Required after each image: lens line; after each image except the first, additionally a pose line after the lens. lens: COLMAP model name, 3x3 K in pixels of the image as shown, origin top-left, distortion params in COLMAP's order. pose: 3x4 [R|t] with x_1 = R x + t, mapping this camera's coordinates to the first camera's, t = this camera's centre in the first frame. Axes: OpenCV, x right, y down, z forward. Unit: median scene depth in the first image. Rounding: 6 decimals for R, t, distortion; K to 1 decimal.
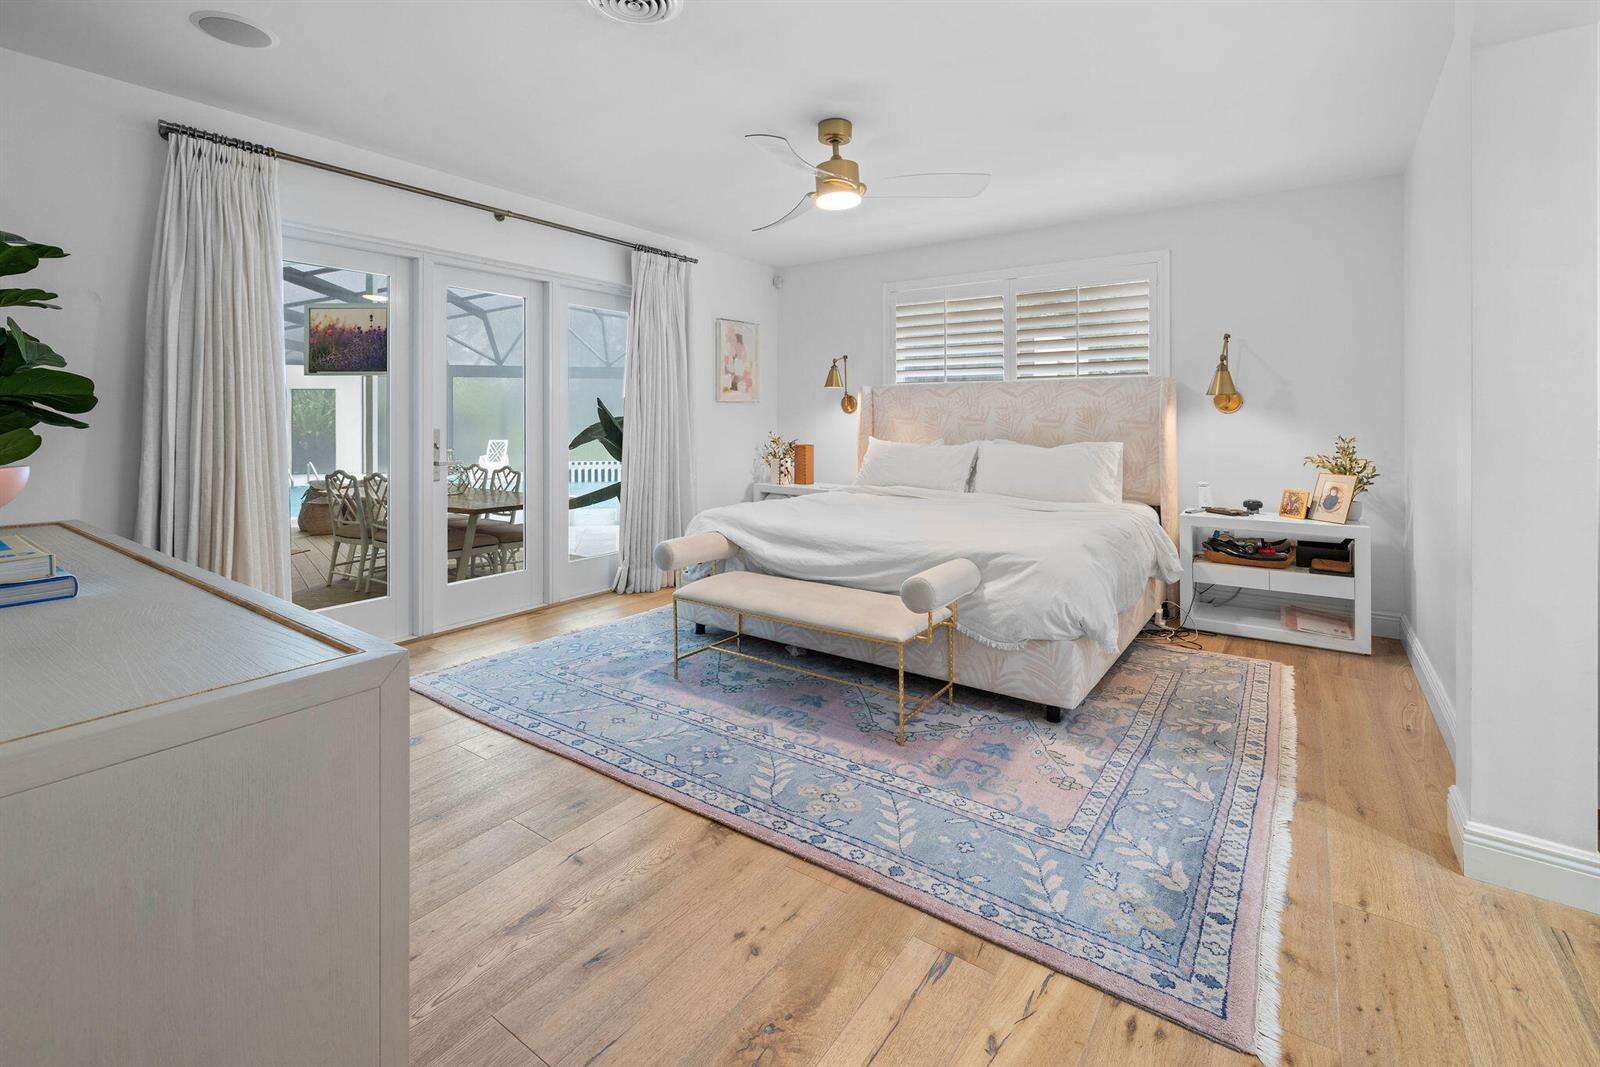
lens RADIAL K [[698.5, 0, 796.9], [0, 698.5, 419.9], [0, 0, 1]] dist [-0.001692, -0.000167]
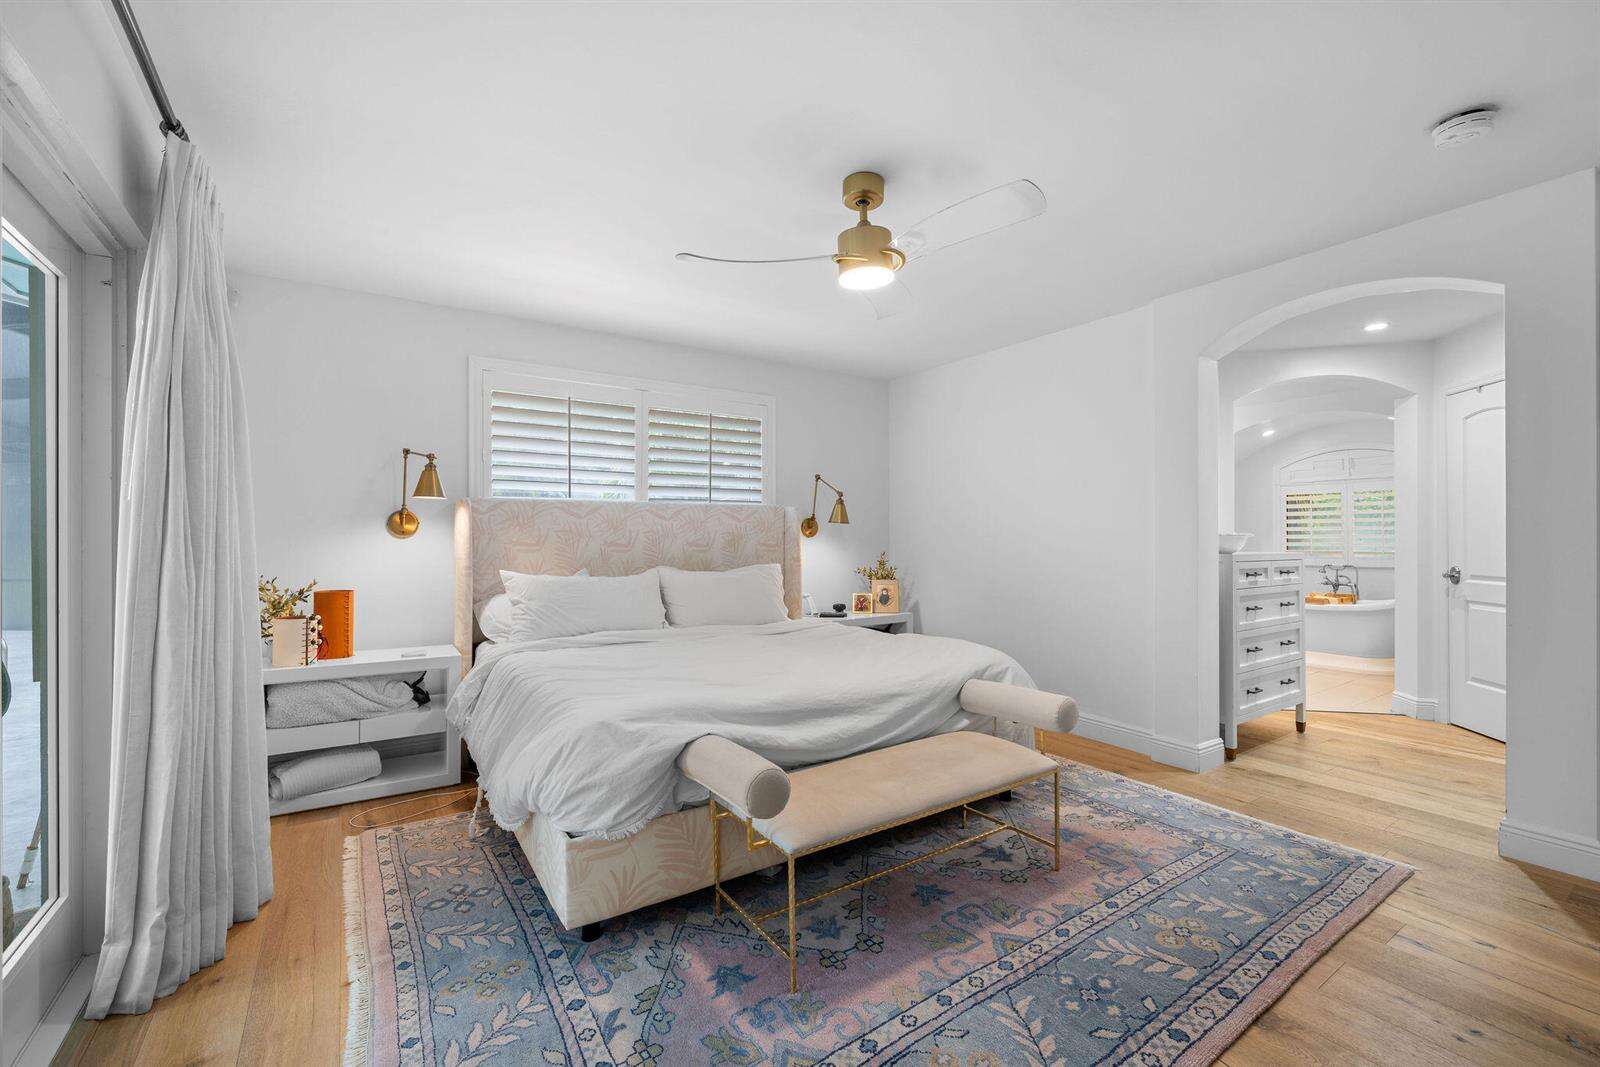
lens RADIAL K [[668.6, 0, 792.3], [0, 668.6, 535.4], [0, 0, 1]] dist [-0.000710, -0.000662]
pose [[0.358794, 0.001410, 0.933416, -0.702710], [0.007942, 0.999958, -0.004563, -0.010765], [-0.933383, 0.009051, 0.358767, 0.801174]]
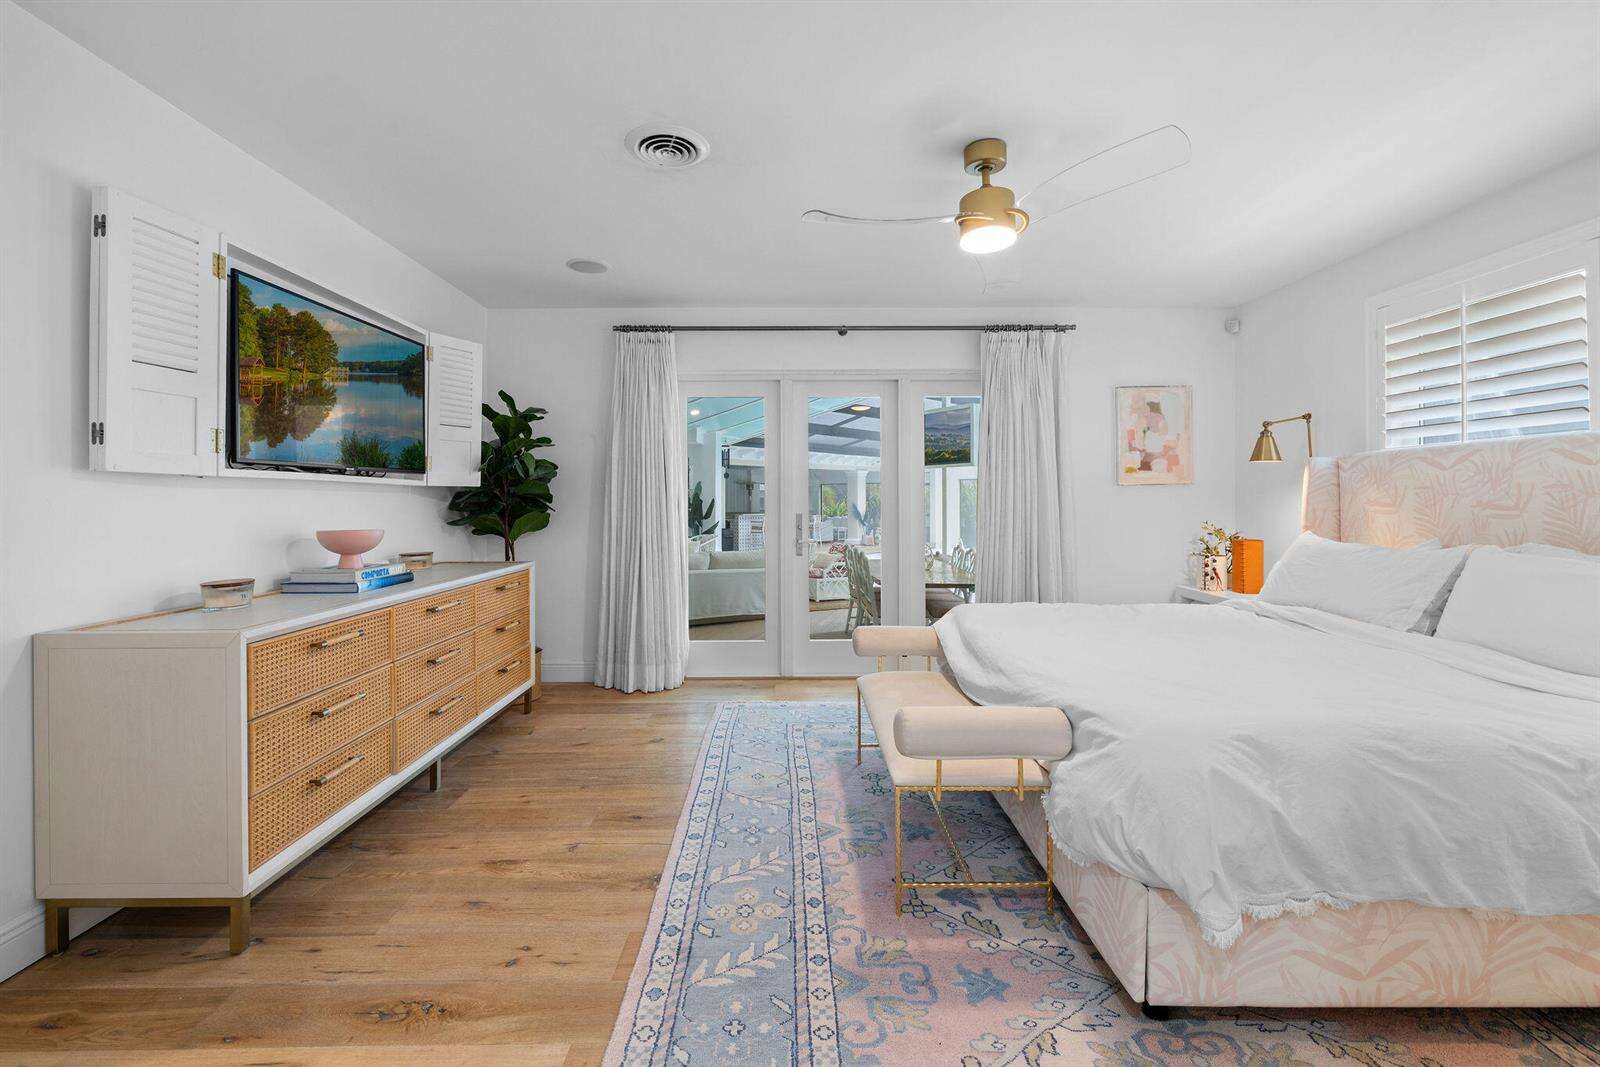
lens RADIAL K [[675.6, 0, 801.8], [0, 675.6, 499.1], [0, 0, 1]] dist [0.001462, 0.000206]
pose [[0.593059, -0.004627, -0.805146, 0.569057], [0.000067, 0.999984, -0.005697, -0.006503], [0.805159, 0.003325, 0.593050, 0.355039]]
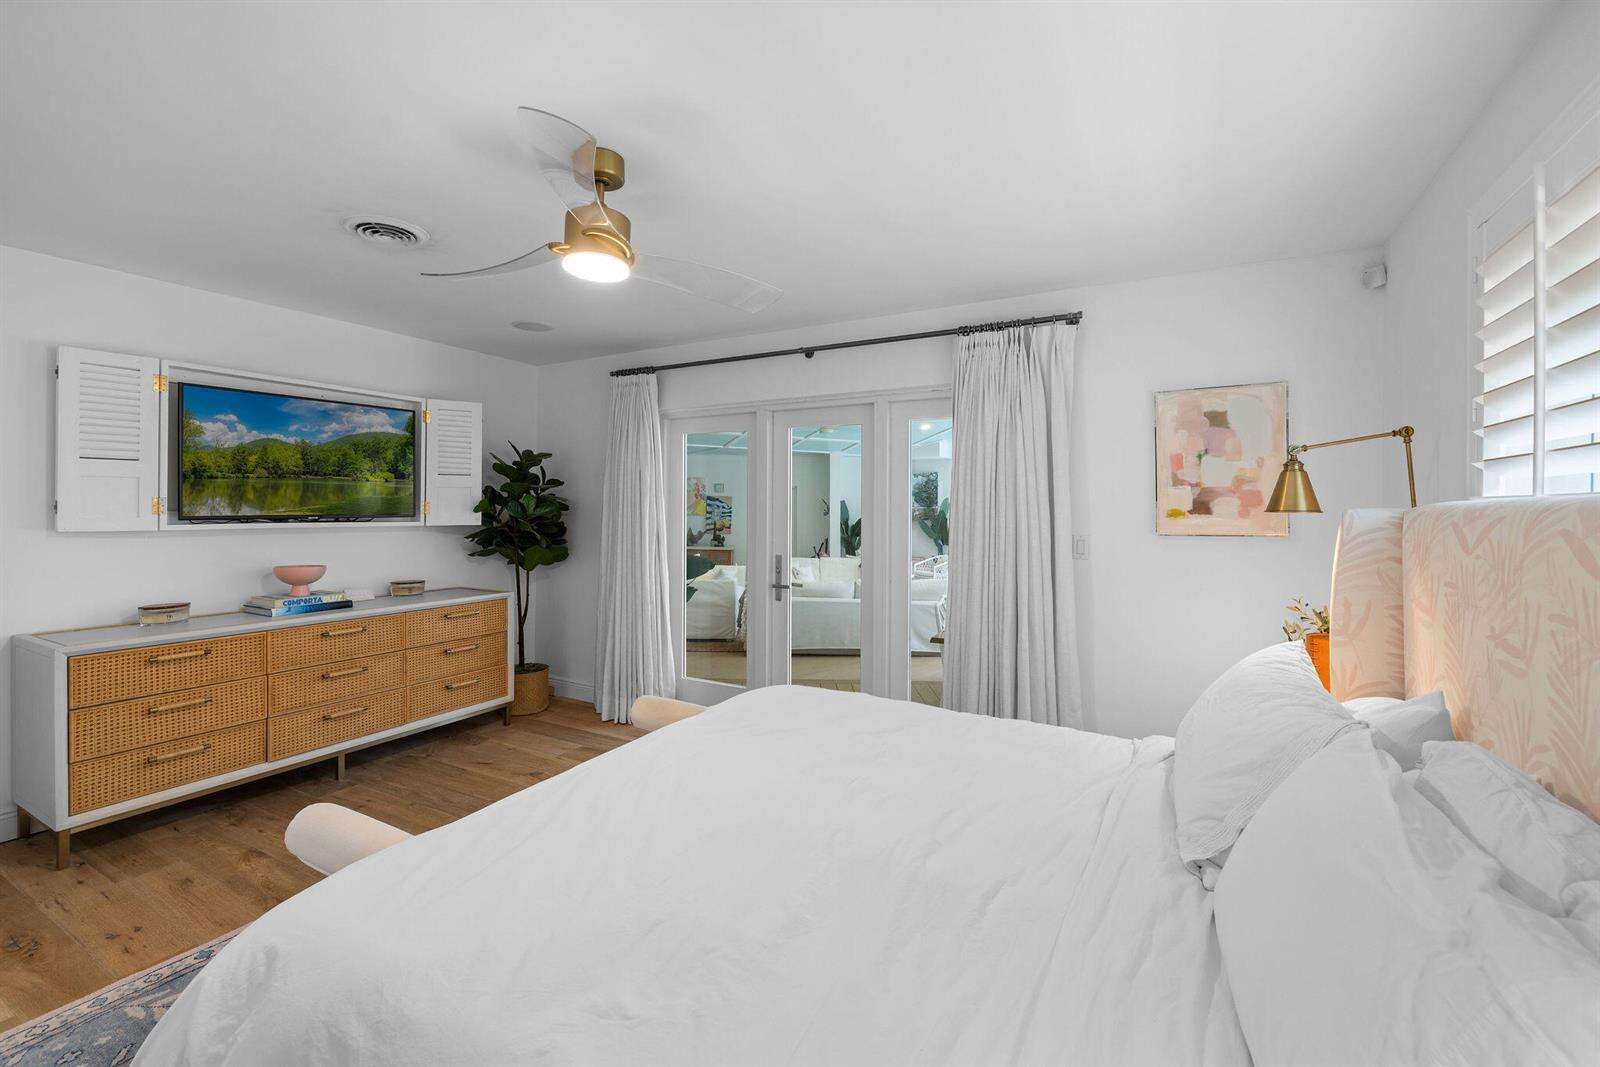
lens RADIAL K [[688.9, 0, 802.8], [0, 688.9, 509.8], [0, 0, 1]] dist [-0.001750, -0.000576]
pose [[0.108041, 0.002785, -0.994142, 0.761149], [-0.010385, 0.999945, 0.001672, -0.078535], [0.994092, 0.010144, 0.108064, 1.134084]]
